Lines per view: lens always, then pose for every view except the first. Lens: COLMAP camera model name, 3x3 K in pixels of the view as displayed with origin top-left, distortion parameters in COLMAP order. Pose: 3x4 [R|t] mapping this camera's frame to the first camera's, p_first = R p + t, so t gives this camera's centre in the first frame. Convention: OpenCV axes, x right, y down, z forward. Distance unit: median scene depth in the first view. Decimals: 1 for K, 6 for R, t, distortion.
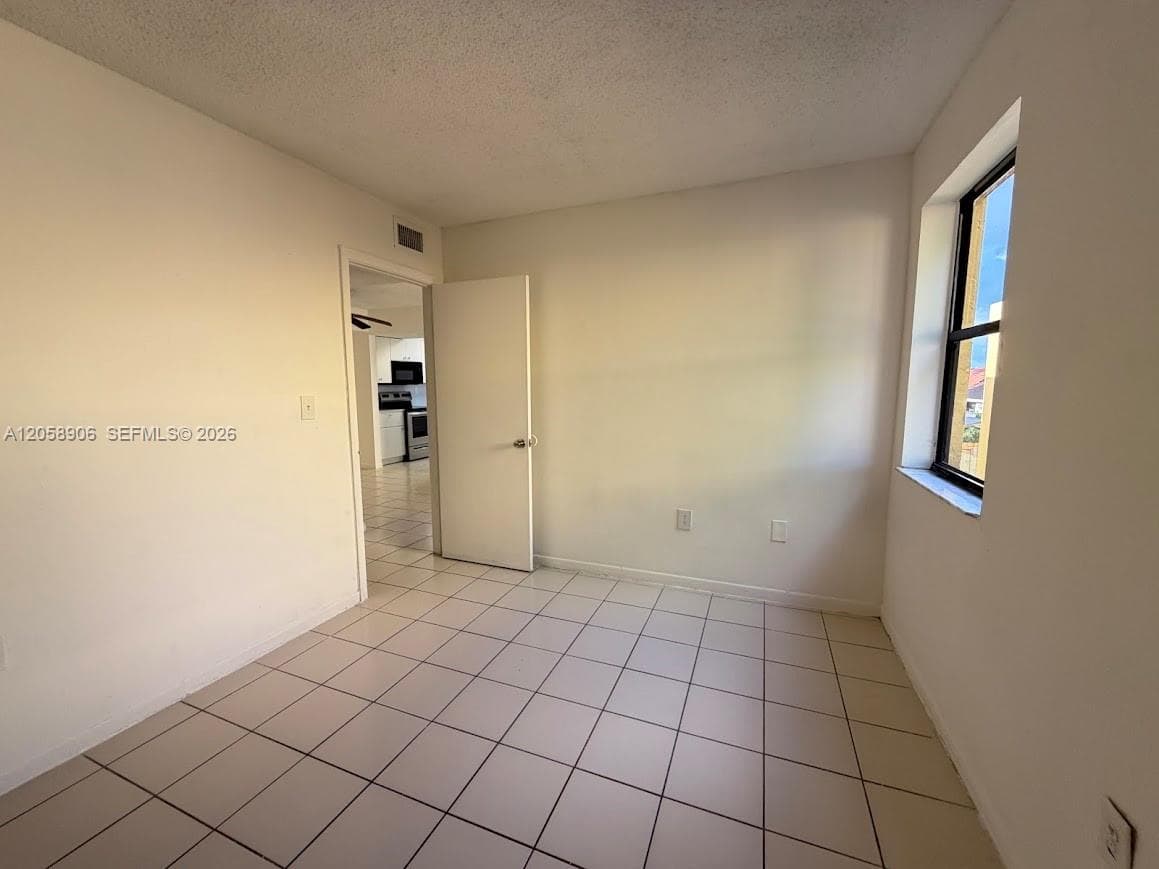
lens RADIAL K [[460.6, 0, 577.1], [0, 460.6, 435.0], [0, 0, 1]] dist [0.000485, 0.000198]
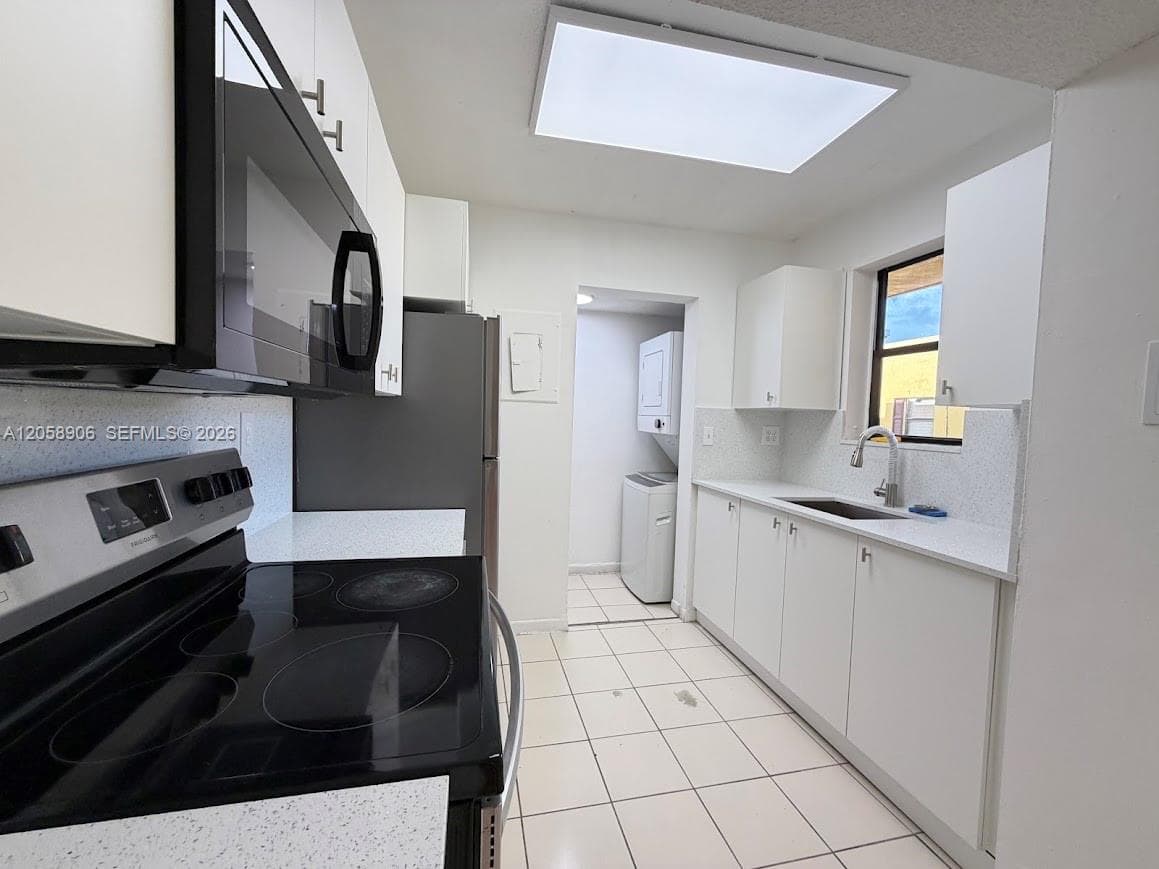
lens RADIAL K [[460.6, 0, 577.1], [0, 460.6, 435.0], [0, 0, 1]] dist [0.000485, 0.000198]
pose [[0.831567, 0.002691, 0.555417, -0.384624], [0.026851, 0.998624, -0.045040, -0.096522], [-0.554774, 0.052367, 0.830351, 0.910413]]
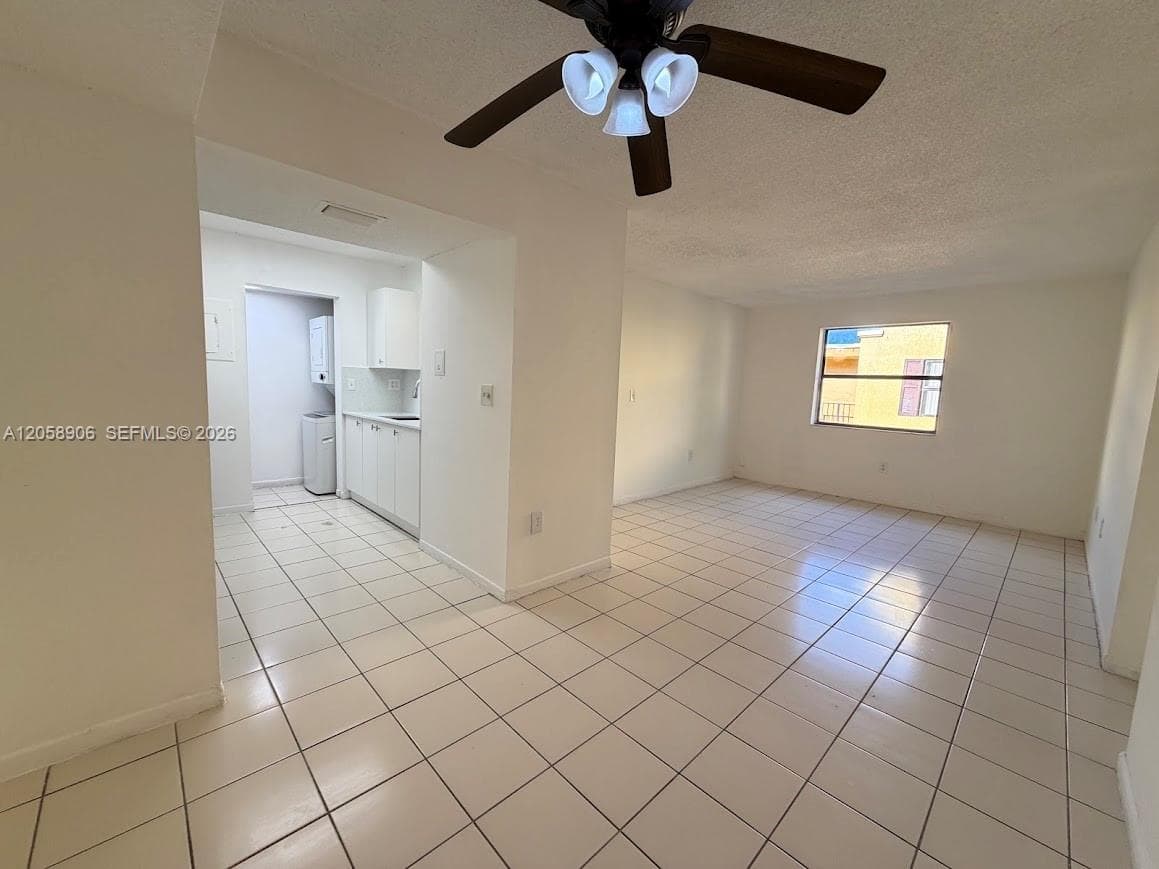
lens RADIAL K [[460.6, 0, 577.1], [0, 460.6, 435.0], [0, 0, 1]] dist [0.000485, 0.000198]
pose [[0.425723, -0.081949, 0.901135, -0.510963], [0.053441, 0.996429, 0.065368, -0.067961], [-0.903274, 0.020329, 0.428582, 0.642865]]
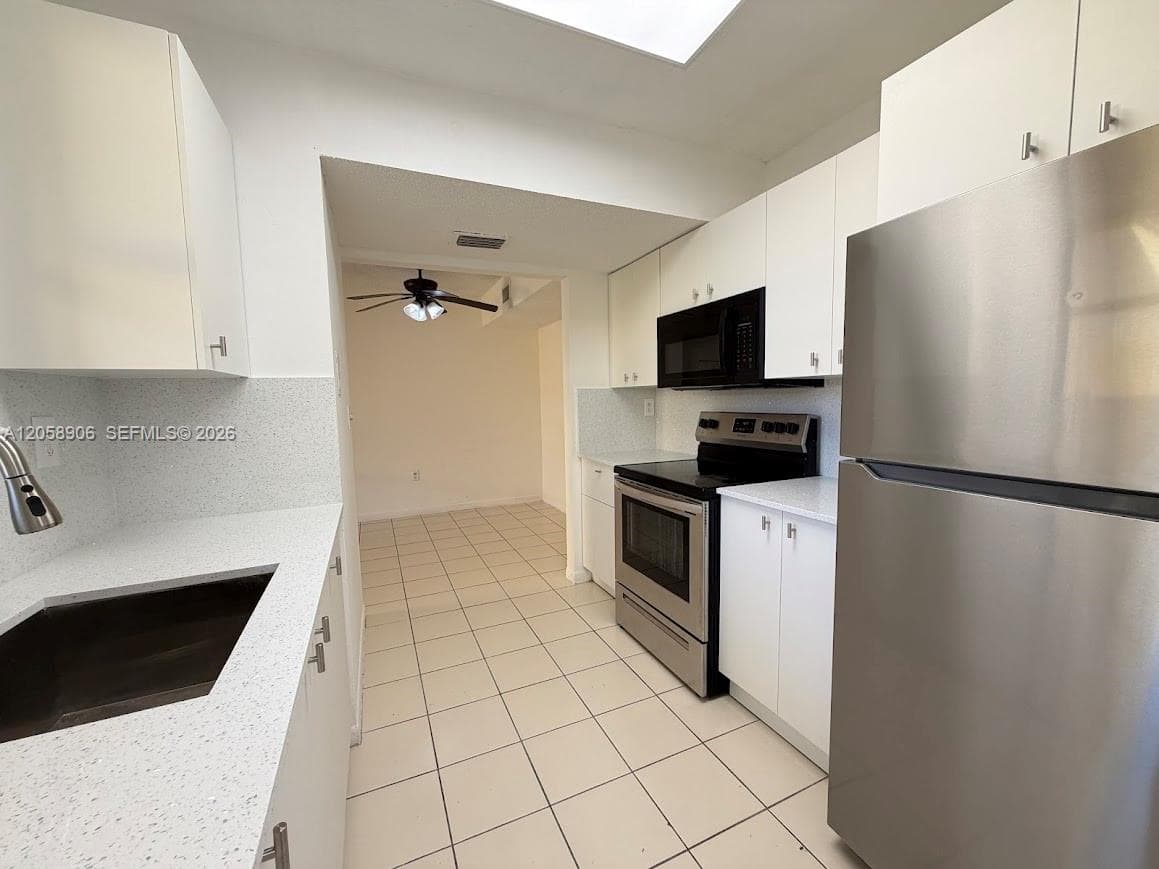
lens RADIAL K [[460.6, 0, 577.1], [0, 460.6, 435.0], [0, 0, 1]] dist [0.000485, 0.000198]
pose [[-0.710969, 0.070739, -0.699657, -0.118721], [-0.053204, 0.986665, 0.153822, -0.122688], [0.701208, 0.146587, -0.697724, 1.170625]]
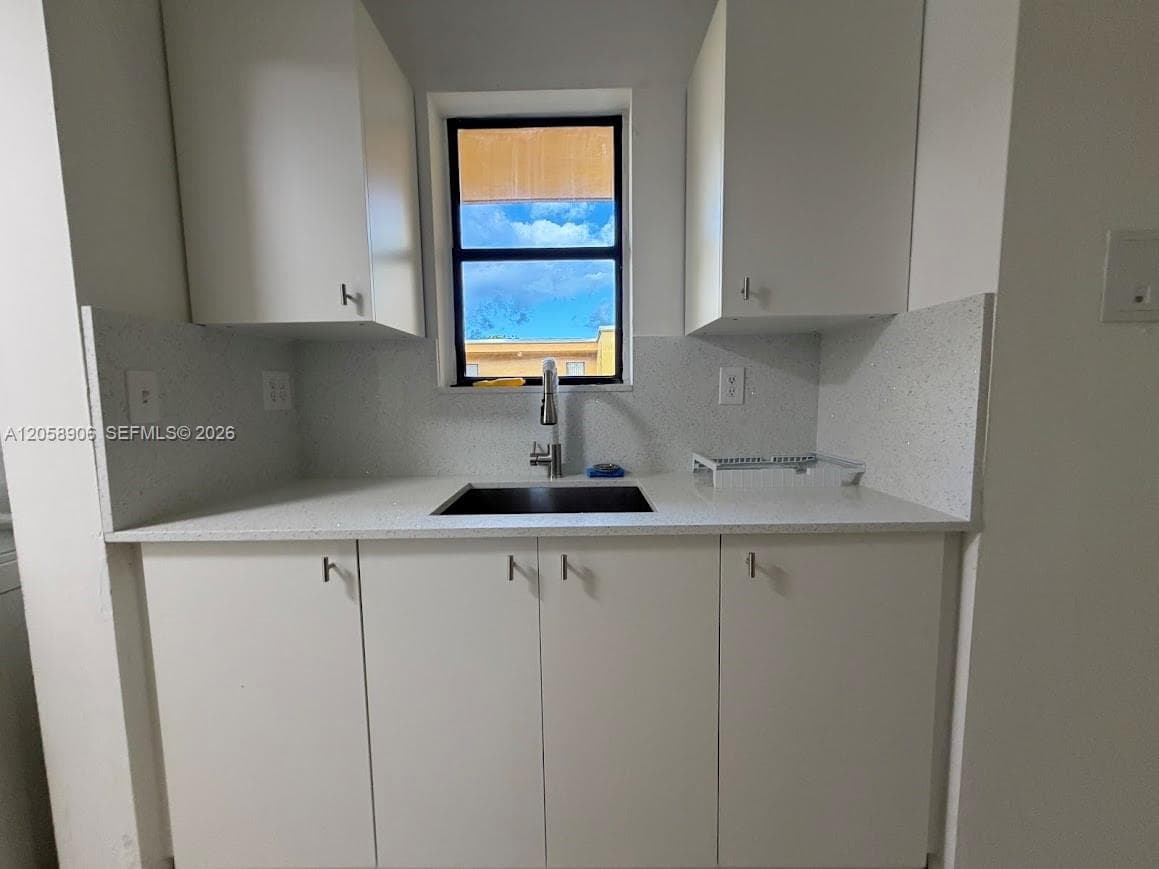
lens RADIAL K [[475.6, 0, 579.5], [0, 475.6, 434.5], [0, 0, 1]] dist [0.001340, 0.000130]
pose [[-0.351366, -0.085378, 0.932337, -0.261888], [0.111338, 0.984956, 0.132156, -0.103089], [-0.929594, 0.150239, -0.336575, 1.087859]]
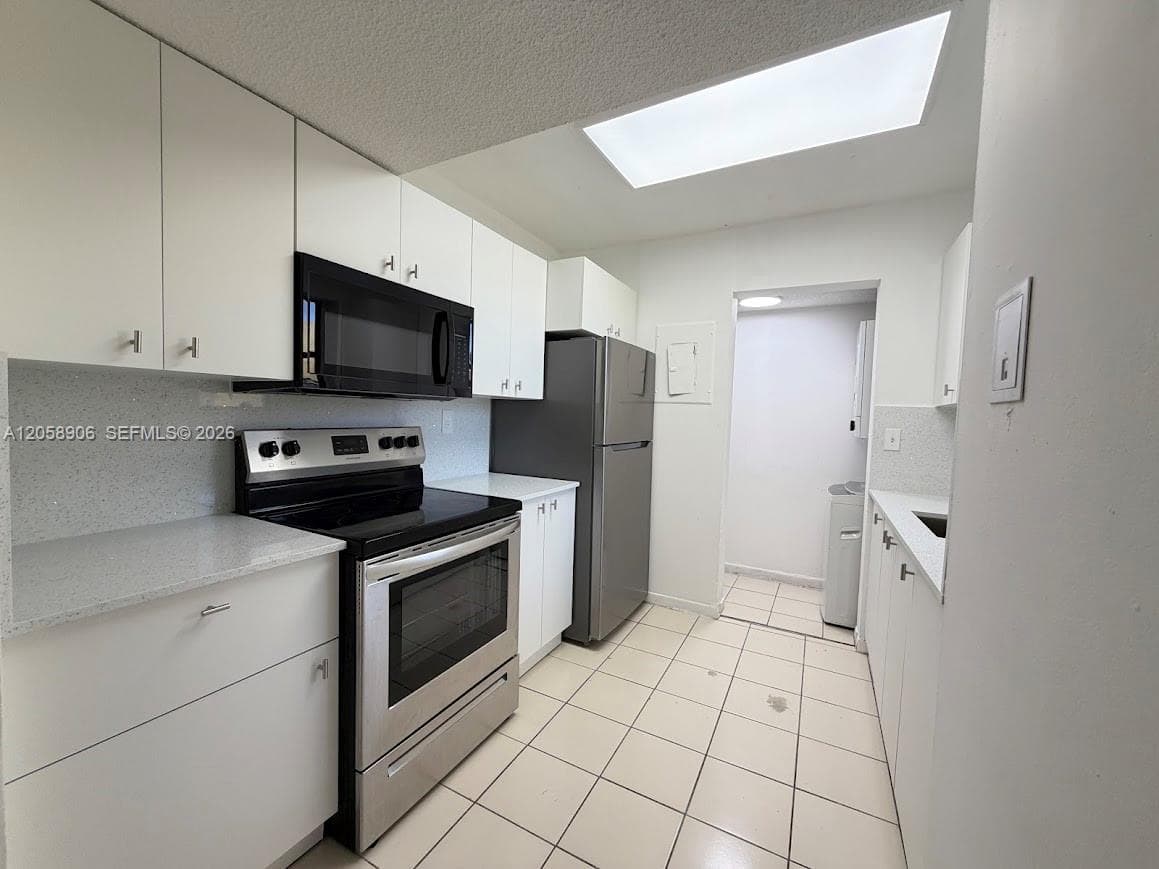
lens RADIAL K [[459.2, 0, 577.2], [0, 459.2, 436.1], [0, 0, 1]] dist [-0.000398, 0.000329]
pose [[0.991041, 0.037496, -0.128186, -0.266593], [-0.044827, 0.997491, -0.054792, -0.085345], [0.125810, 0.060048, 0.990235, 0.825184]]
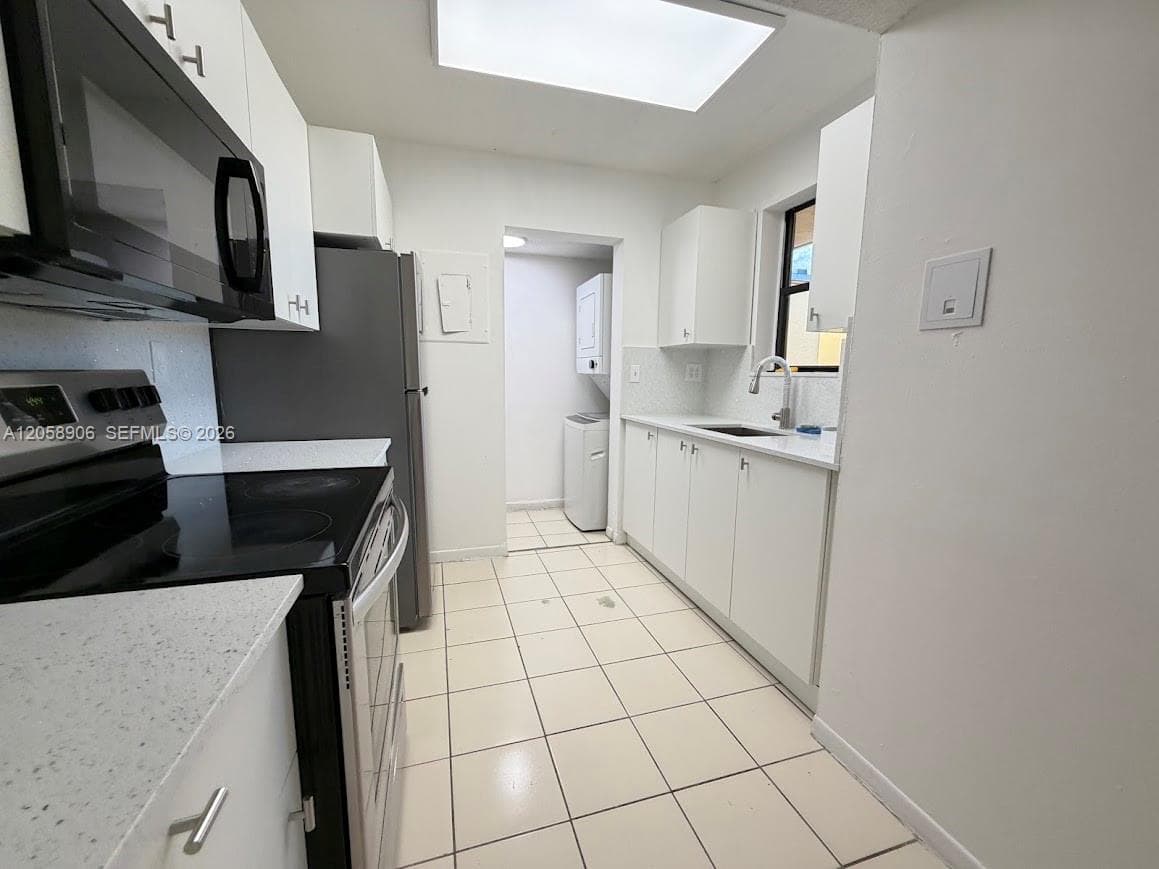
lens RADIAL K [[459.2, 0, 577.2], [0, 459.2, 436.1], [0, 0, 1]] dist [-0.000398, 0.000329]
pose [[0.790382, -0.075742, 0.607914, -0.373890], [0.052757, 0.997056, 0.055635, -0.081077], [-0.610339, -0.011902, 0.792051, 0.878408]]
